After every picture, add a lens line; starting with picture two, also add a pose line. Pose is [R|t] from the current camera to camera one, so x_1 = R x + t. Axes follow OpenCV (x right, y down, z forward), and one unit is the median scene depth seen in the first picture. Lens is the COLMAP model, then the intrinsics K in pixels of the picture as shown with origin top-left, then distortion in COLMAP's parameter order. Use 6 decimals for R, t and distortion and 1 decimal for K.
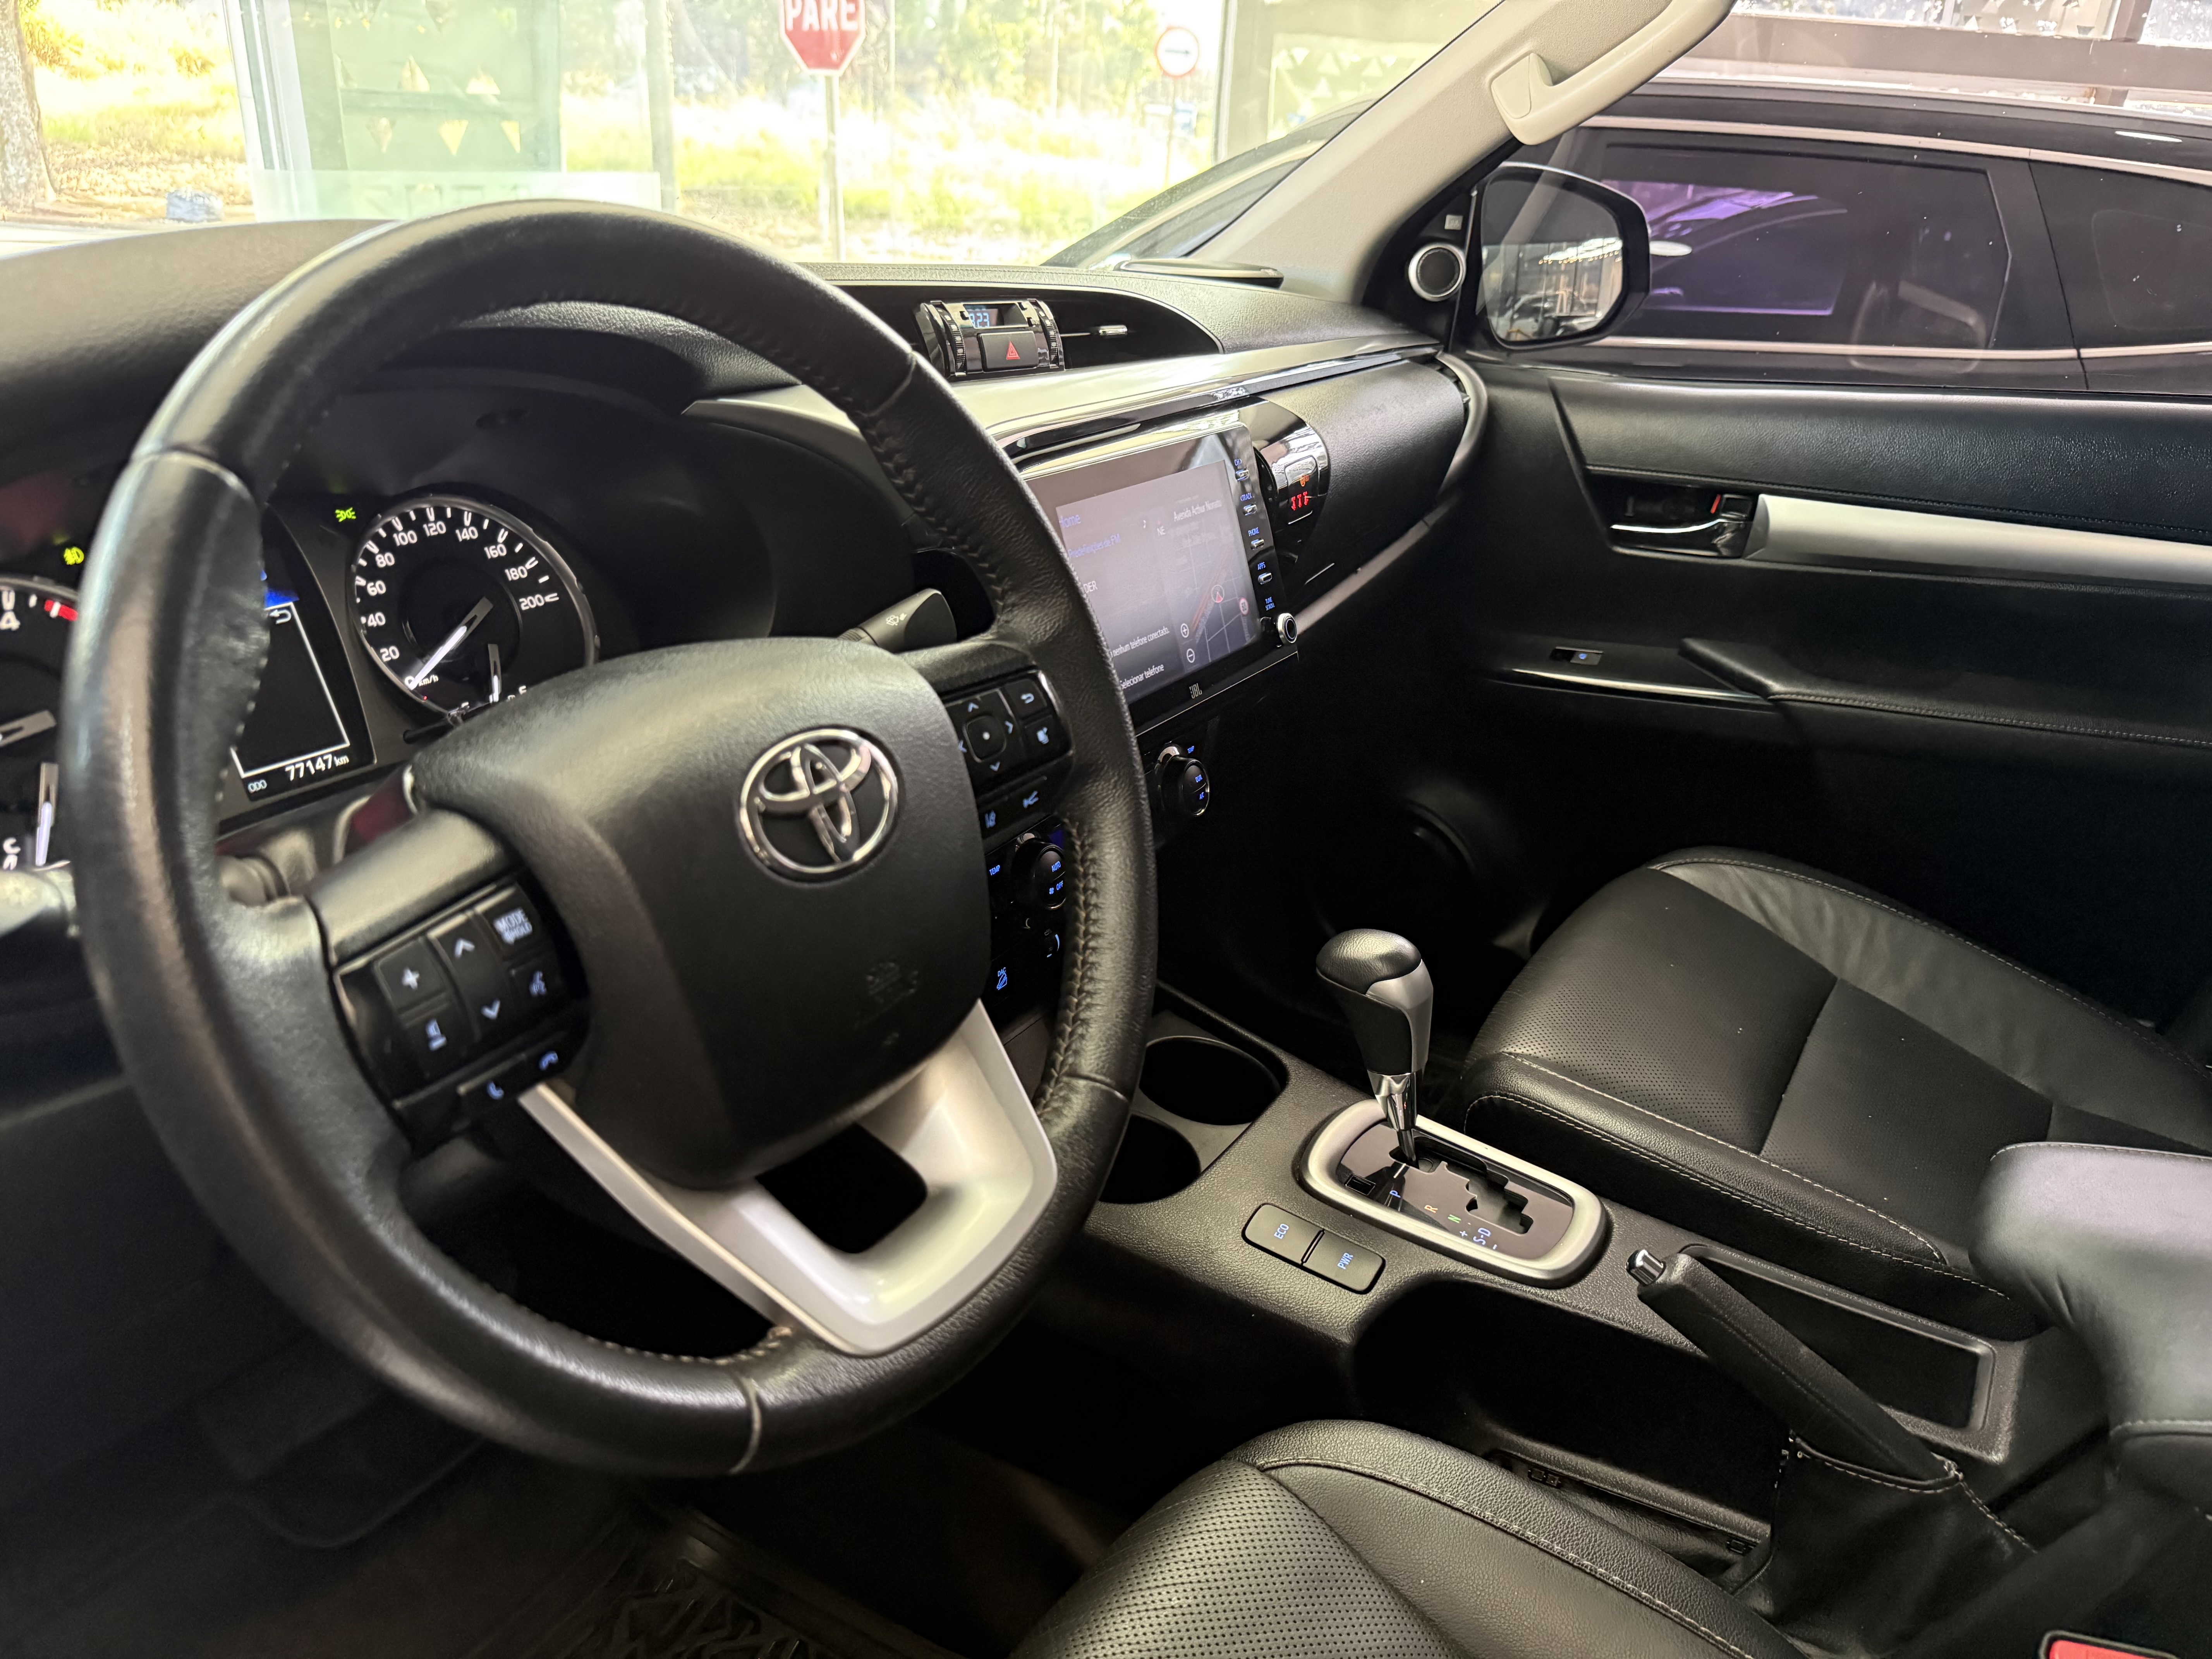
lens RADIAL K [[1597.6, 0, 1106.0], [0, 1597.6, 829.5], [0, 0, 1]] dist [0.003055, -0.000391]
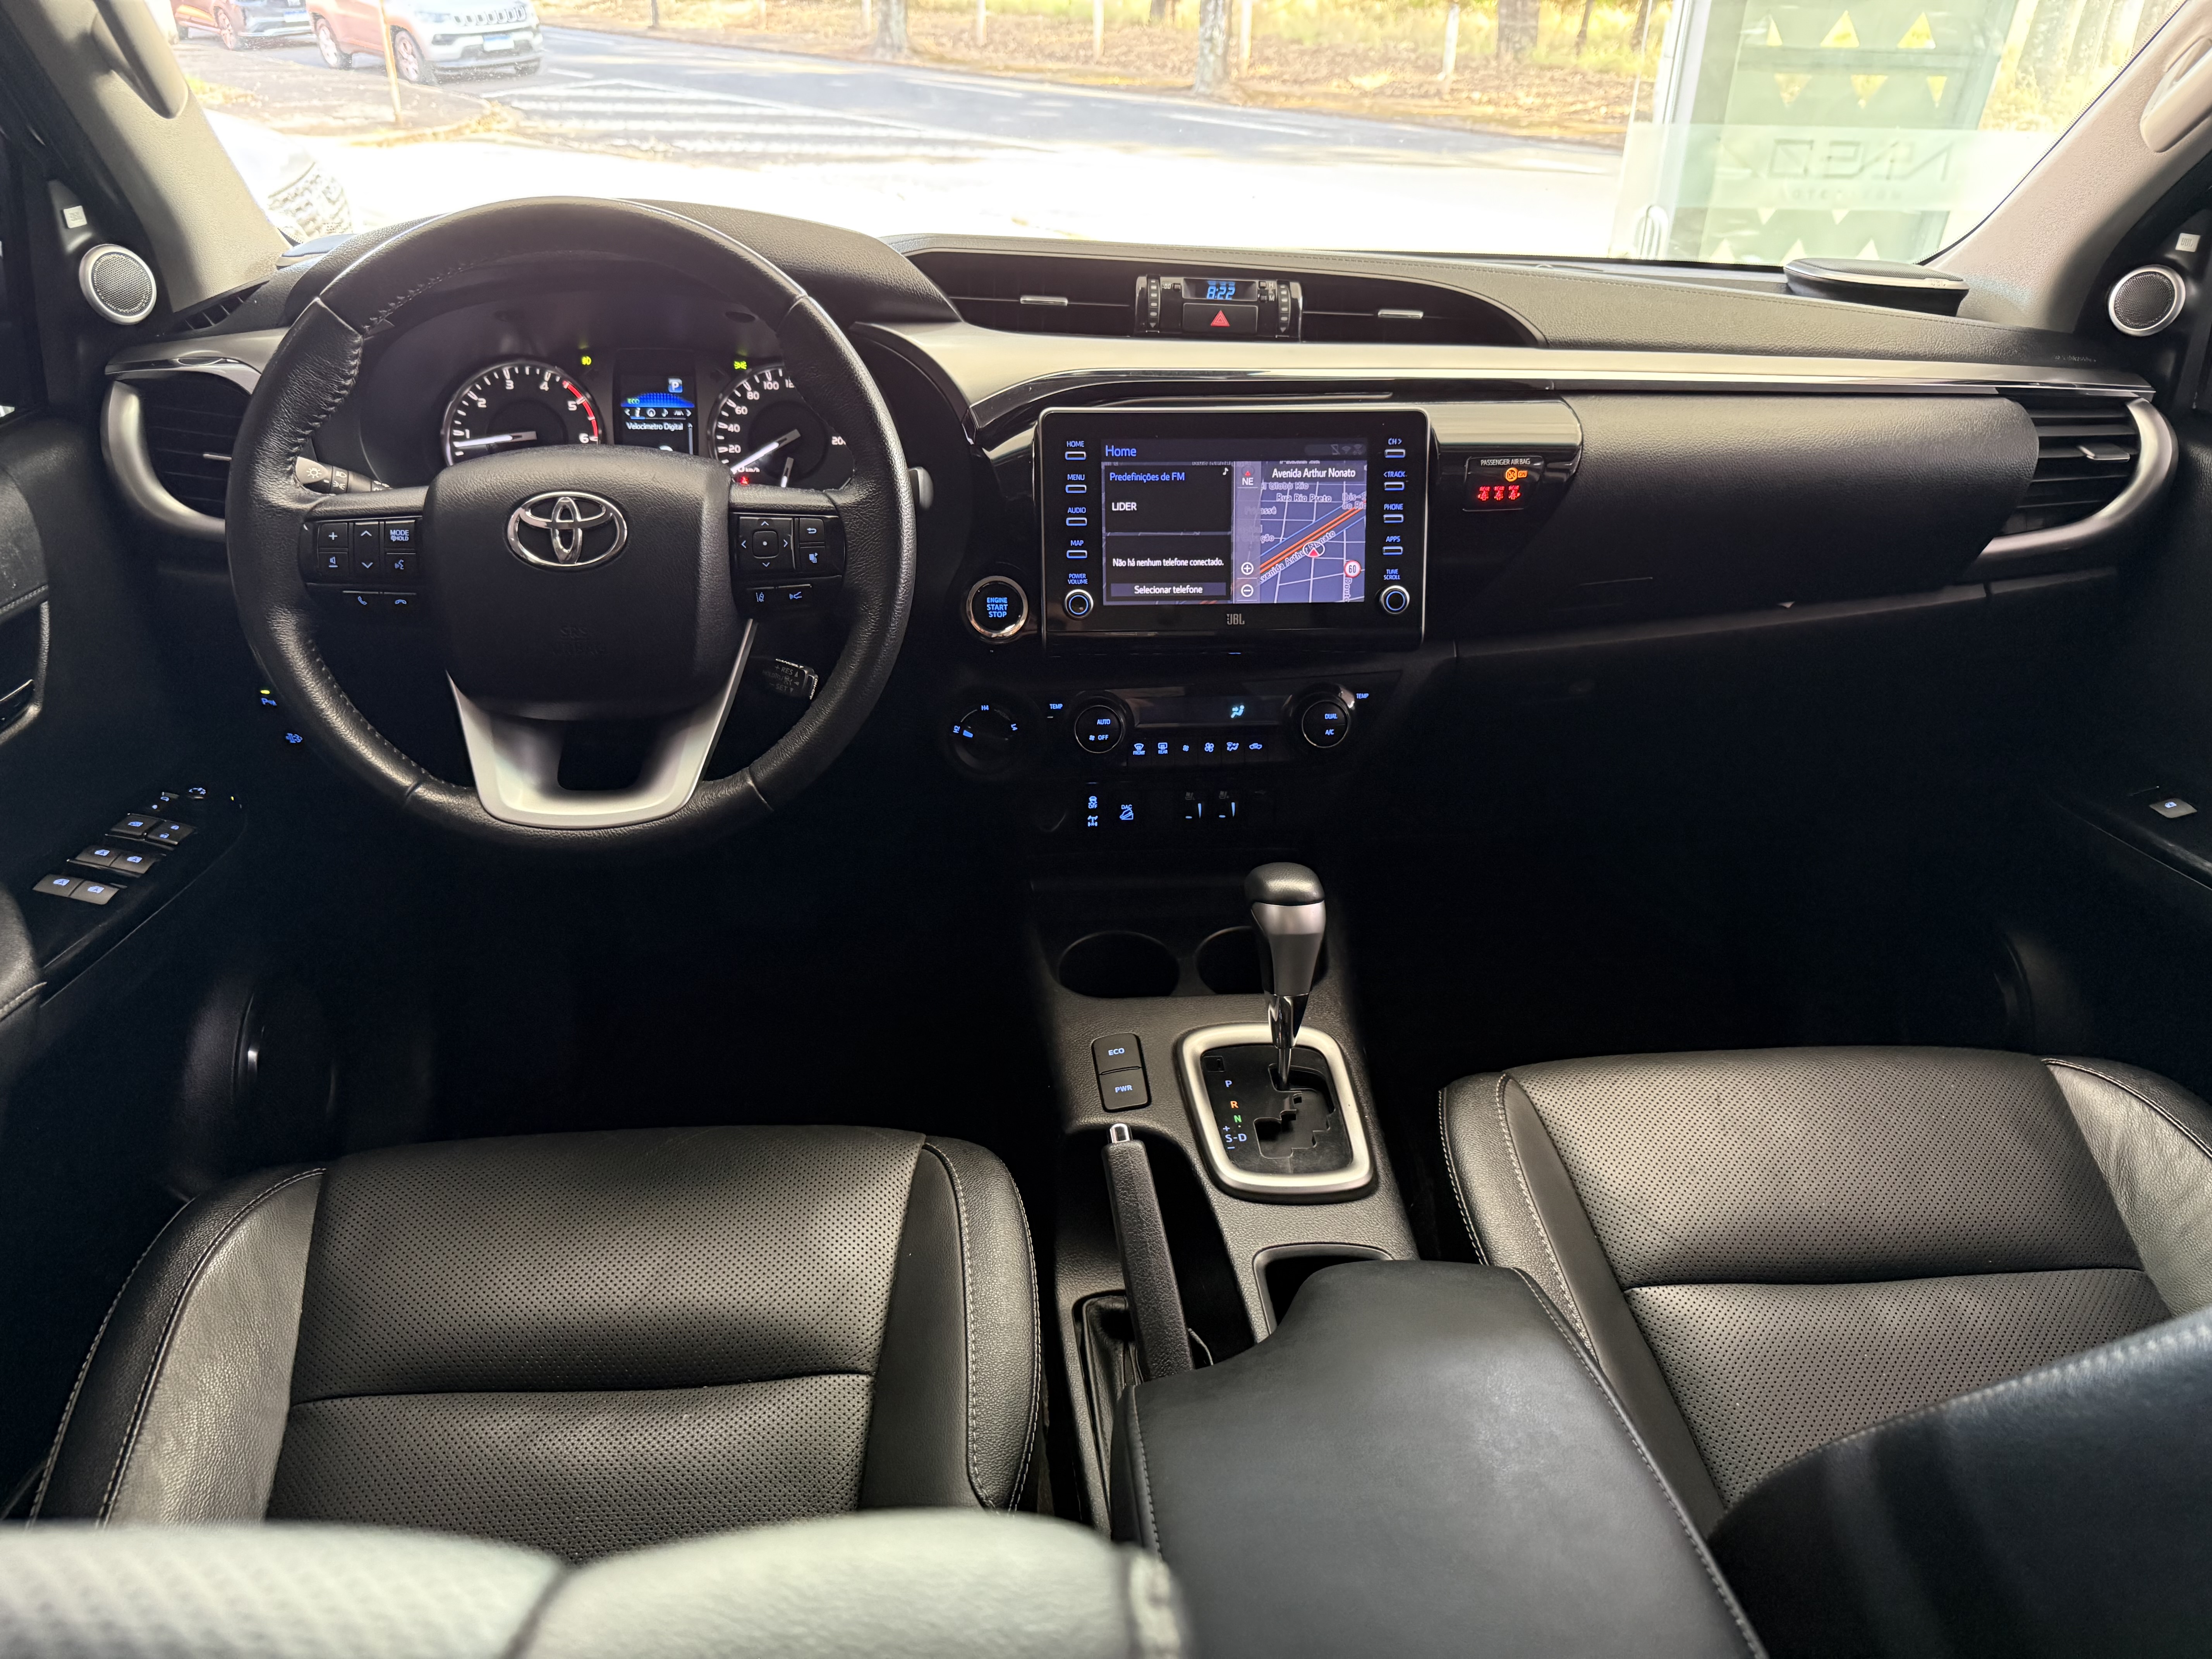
lens RADIAL K [[1591.2, 0, 1106.0], [0, 1591.2, 829.5], [0, 0, 1]] dist [0.097615, -0.173268]
pose [[0.589398, 0.333250, -0.735904, 0.930027], [-0.309287, 0.934629, 0.175529, -0.118449], [0.746292, 0.124149, 0.653938, 0.164386]]
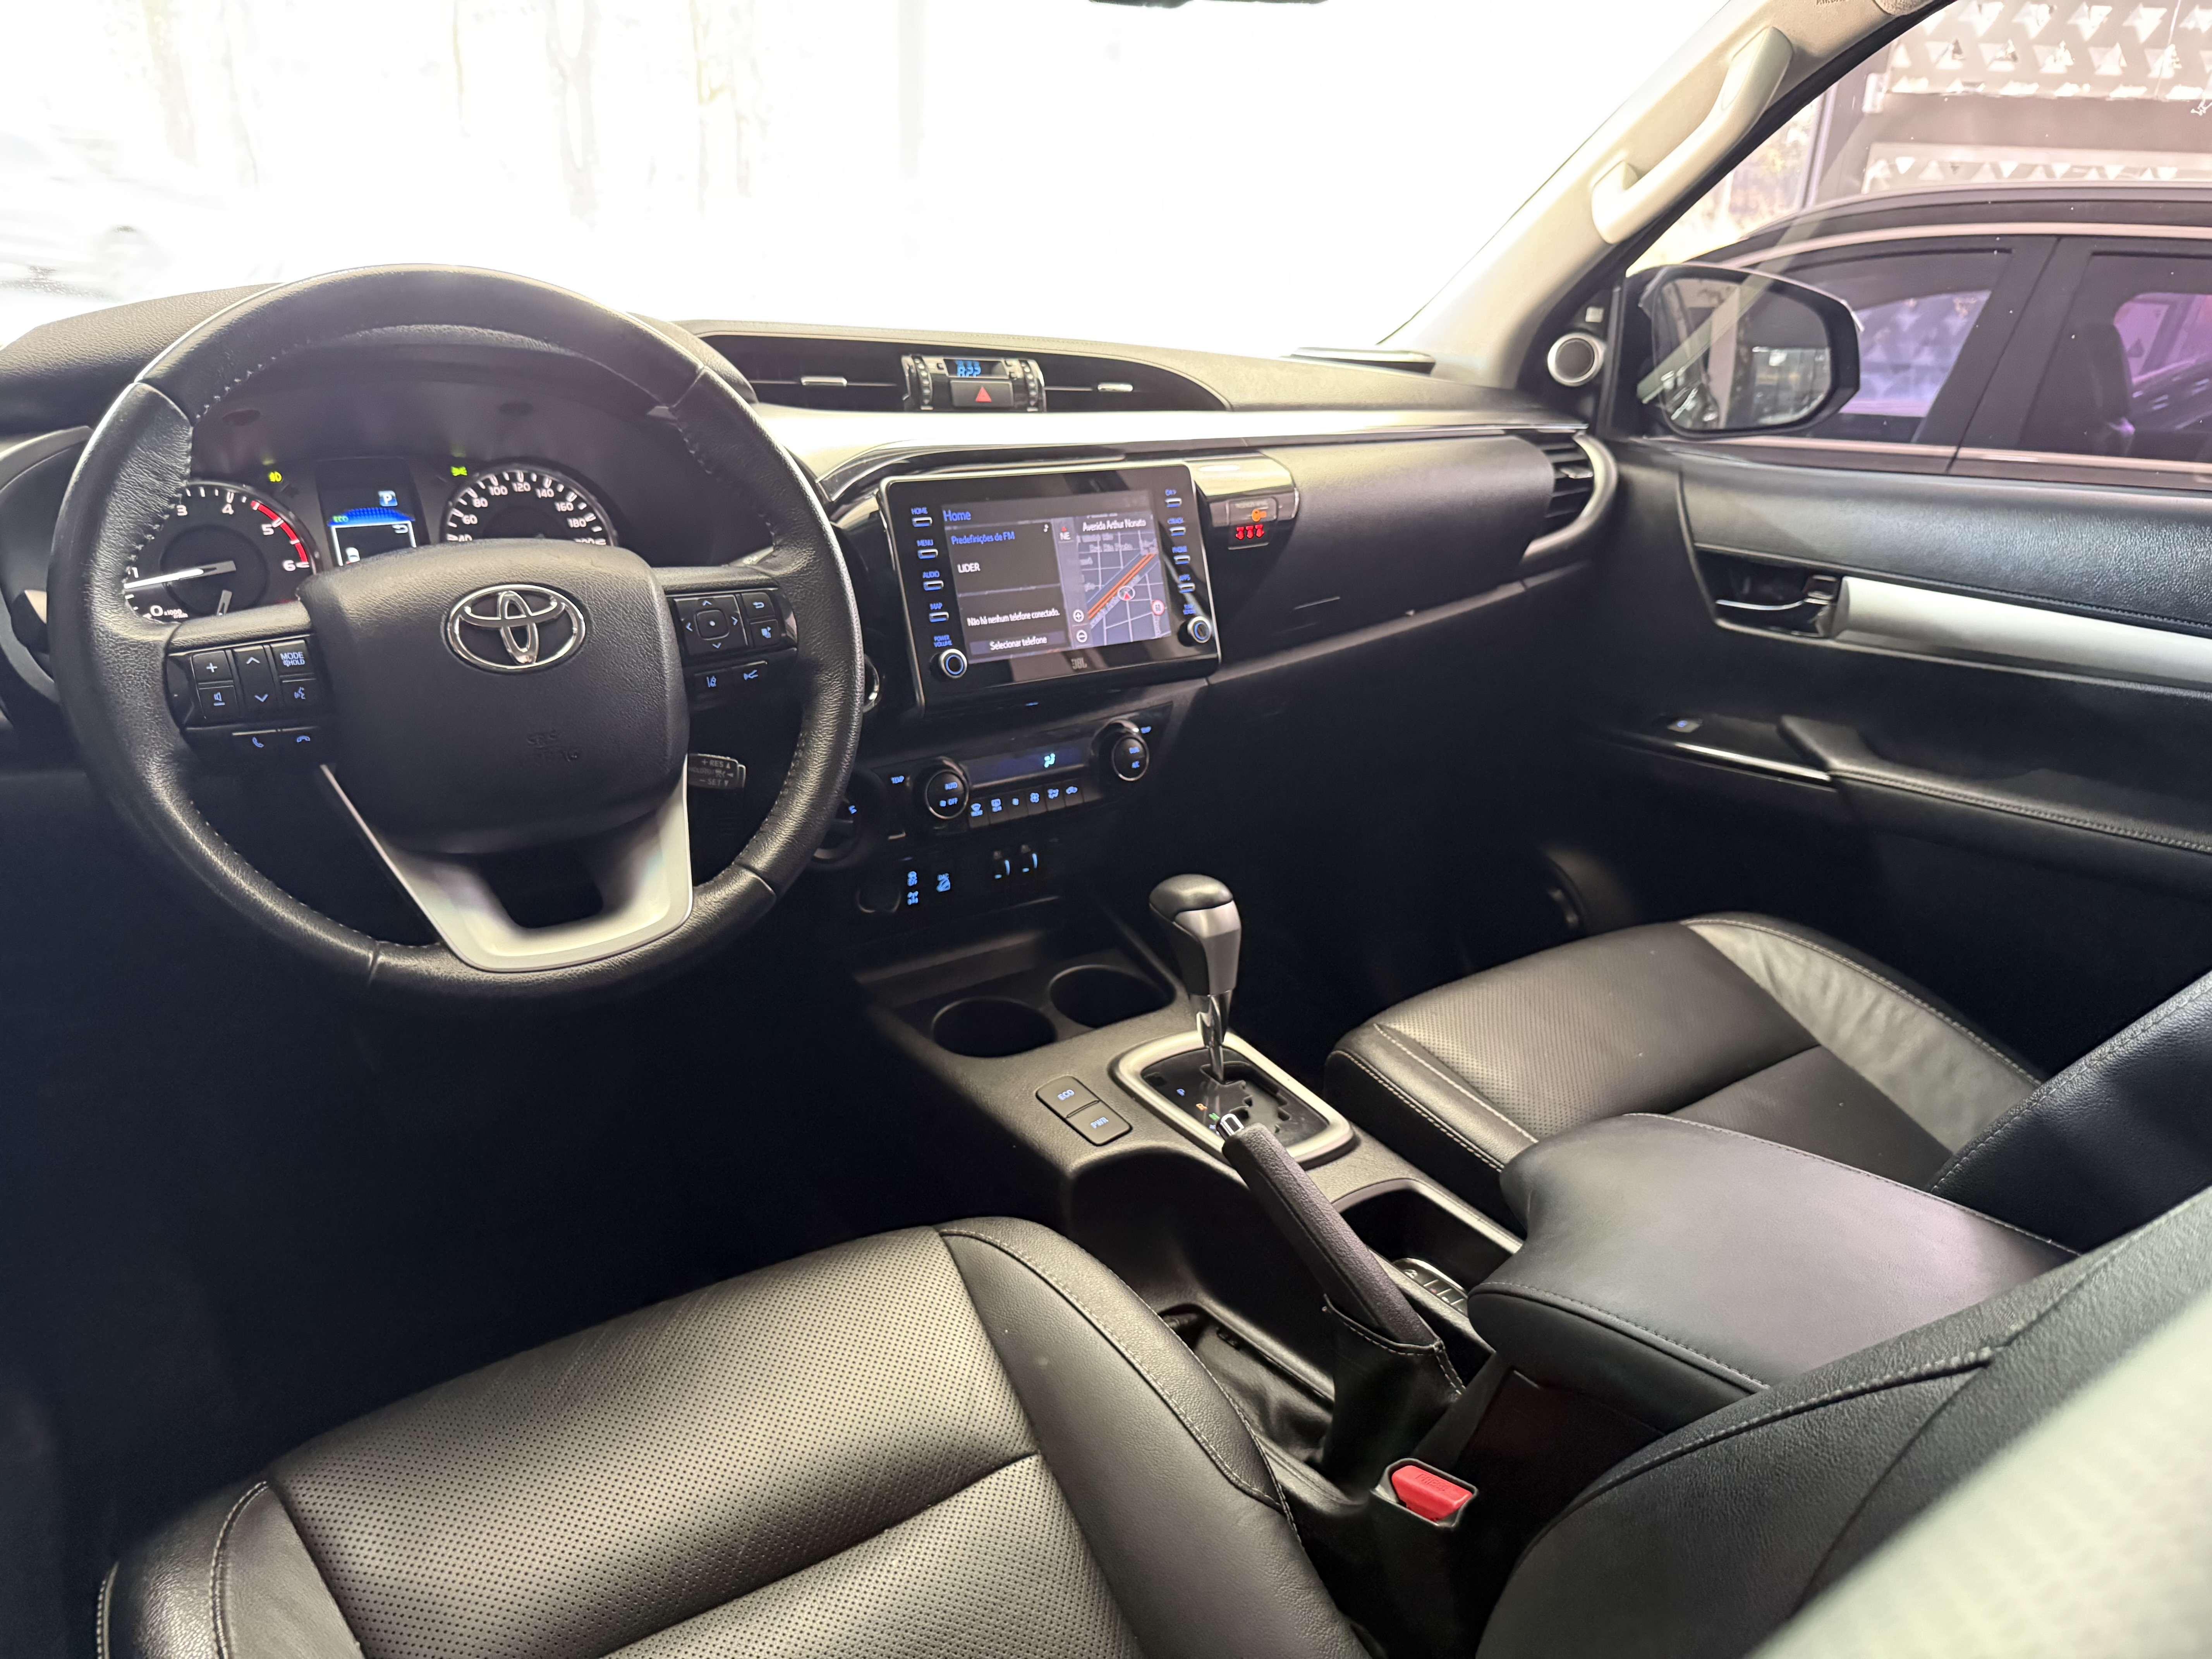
lens RADIAL K [[1592.3, 0, 1110.6], [0, 1592.3, 838.5], [0, 0, 1]] dist [0.044195, -0.099334]
pose [[0.925546, 0.124437, -0.357603, 0.547246], [-0.146185, 0.988661, -0.034326, 0.090116], [0.349277, 0.084047, 0.933242, -0.156813]]
